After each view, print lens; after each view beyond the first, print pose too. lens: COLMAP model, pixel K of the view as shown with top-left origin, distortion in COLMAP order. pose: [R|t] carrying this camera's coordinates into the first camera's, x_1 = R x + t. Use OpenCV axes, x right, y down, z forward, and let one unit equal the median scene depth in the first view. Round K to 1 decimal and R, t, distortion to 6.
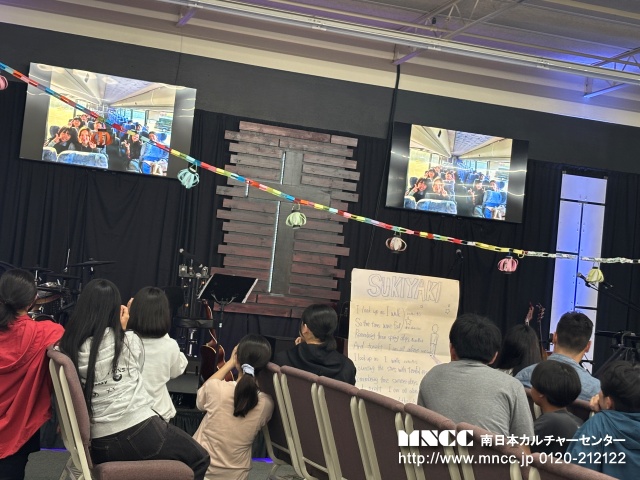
lens RADIAL K [[970.1, 0, 318.9], [0, 970.1, 240.7], [0, 0, 1]] dist [0.299117, 0.000000]
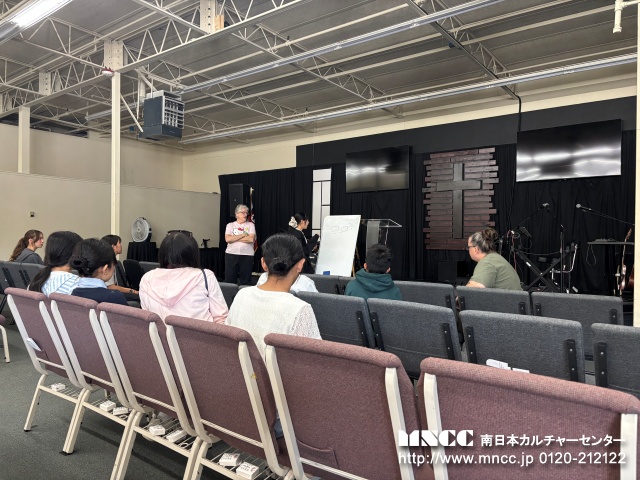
lens RADIAL K [[489.7, 0, 318.2], [0, 489.7, 233.7], [0, 0, 1]] dist [0.050578, -0.057500]
pose [[0.577804, -0.096097, -0.810498, 0.578287], [0.100421, 0.993870, -0.046248, 0.062125], [0.809974, -0.054669, 0.583912, 0.209033]]
